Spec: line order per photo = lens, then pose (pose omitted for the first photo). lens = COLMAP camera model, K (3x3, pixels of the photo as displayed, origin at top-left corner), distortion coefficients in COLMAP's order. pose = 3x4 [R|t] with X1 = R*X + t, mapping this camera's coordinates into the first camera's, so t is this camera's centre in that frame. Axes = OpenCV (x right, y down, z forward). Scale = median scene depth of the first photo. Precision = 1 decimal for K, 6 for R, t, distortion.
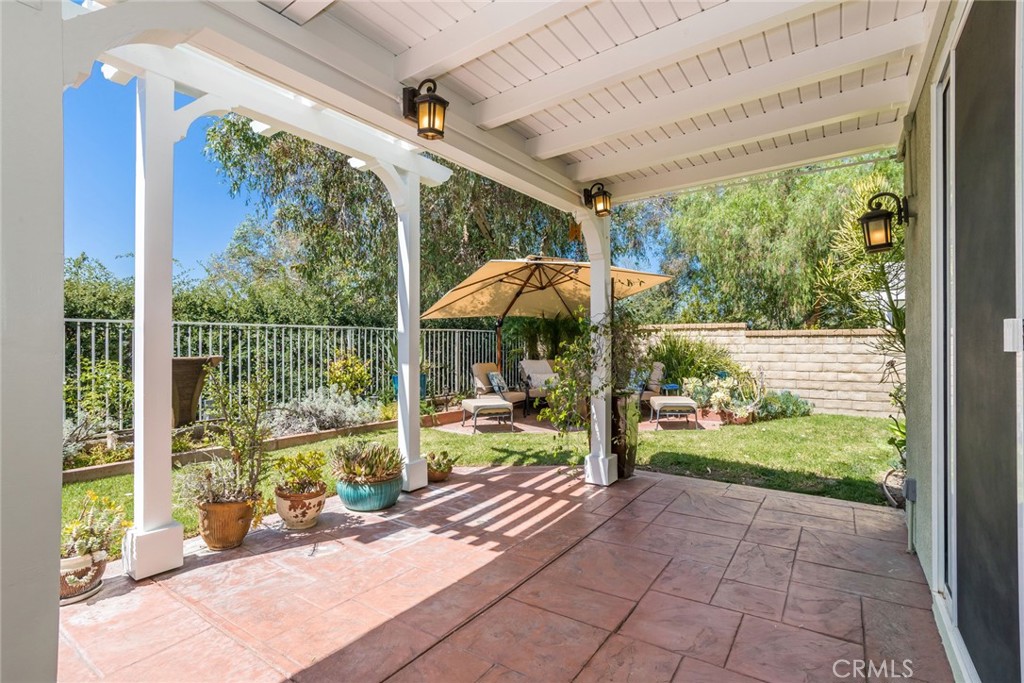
lens RADIAL K [[485.1, 0, 509.3], [0, 485.1, 342.2], [0, 0, 1]] dist [-0.010370, 0.011018]
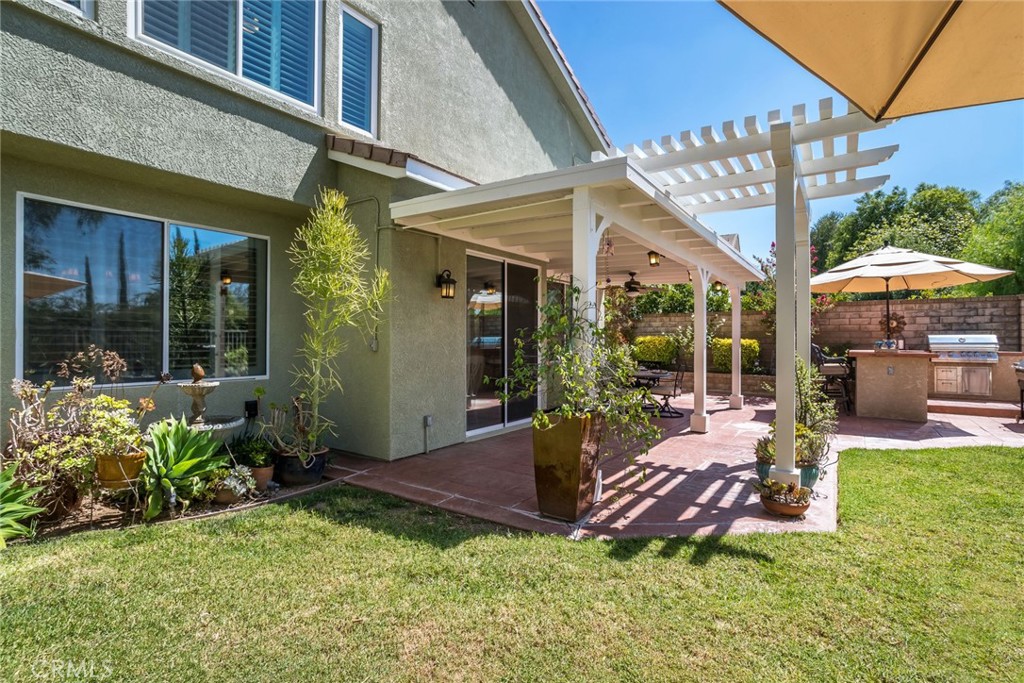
lens RADIAL K [[485.1, 0, 512.9], [0, 485.1, 339.8], [0, 0, 1]] dist [-0.010370, 0.011018]
pose [[-0.999560, -0.010355, -0.027783, 0.361722], [-0.010389, 0.999945, 0.001057, -0.001623], [0.027771, 0.001346, -0.999613, 1.949200]]
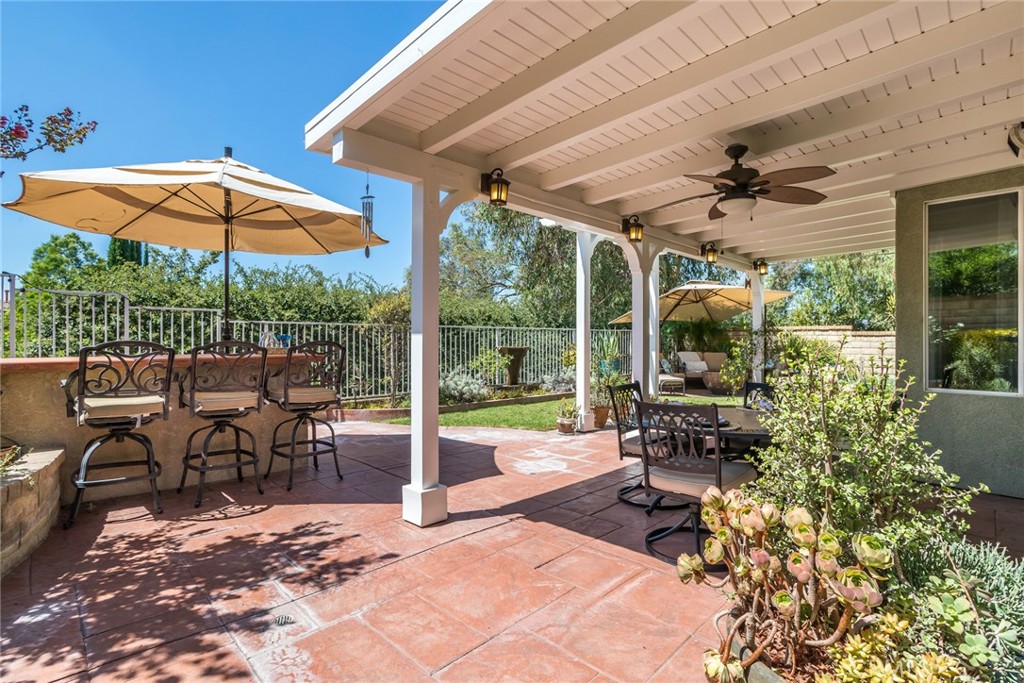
lens RADIAL K [[485.1, 0, 511.8], [0, 485.1, 343.7], [0, 0, 1]] dist [-0.010370, 0.011018]
pose [[0.984253, 0.006971, -0.176629, -0.426735], [-0.004692, 0.999900, 0.013319, -0.007203], [0.176704, -0.012281, 0.984187, -1.023347]]
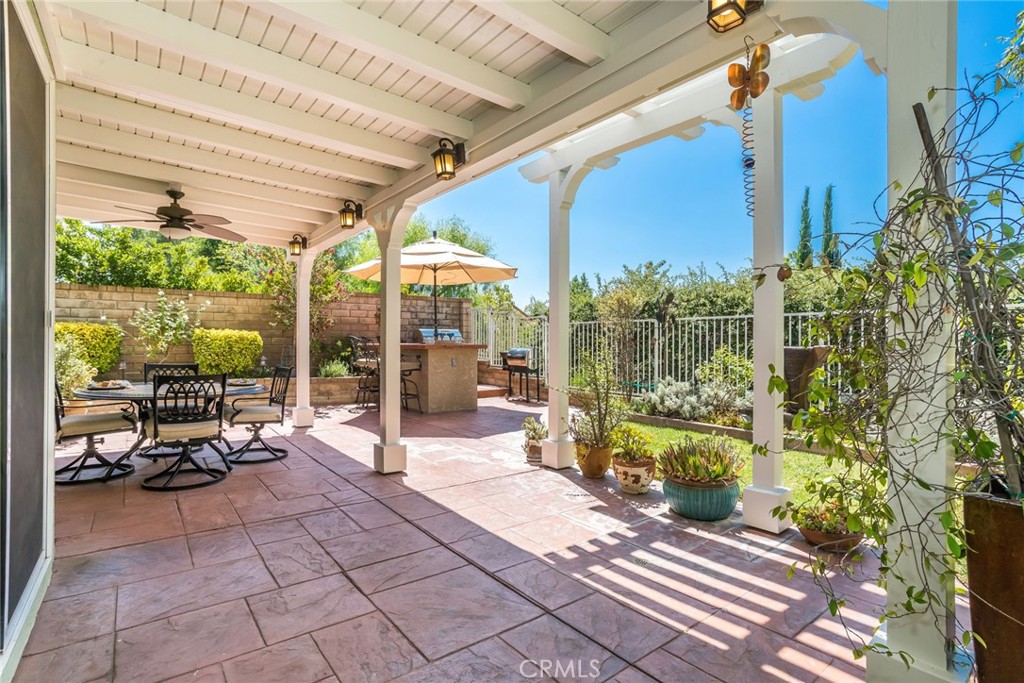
lens RADIAL K [[485.1, 0, 505.3], [0, 485.1, 340.0], [0, 0, 1]] dist [-0.010370, 0.011018]
pose [[-0.282241, -0.011599, -0.959274, 0.599237], [-0.005389, 0.999930, -0.010505, 0.038909], [0.959329, 0.002205, -0.282283, 0.842306]]
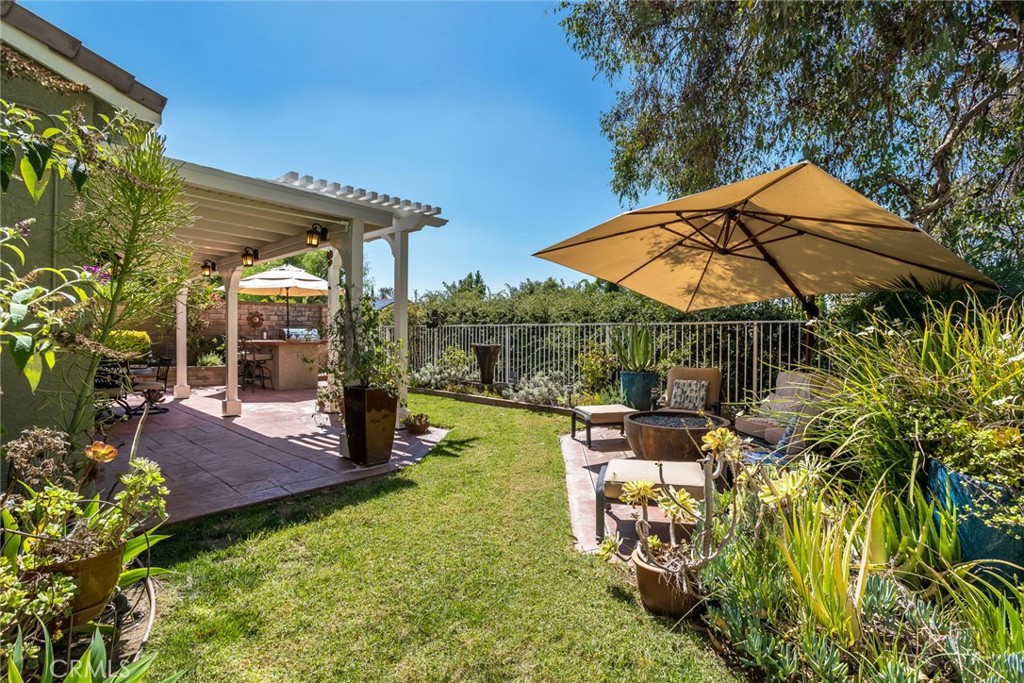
lens RADIAL K [[485.1, 0, 499.7], [0, 485.1, 335.9], [0, 0, 1]] dist [-0.010370, 0.011018]
pose [[-0.120741, -0.003010, -0.992679, 1.364491], [-0.005792, 0.999981, -0.002327, 0.005129], [0.992667, 0.005469, -0.120756, 1.537781]]
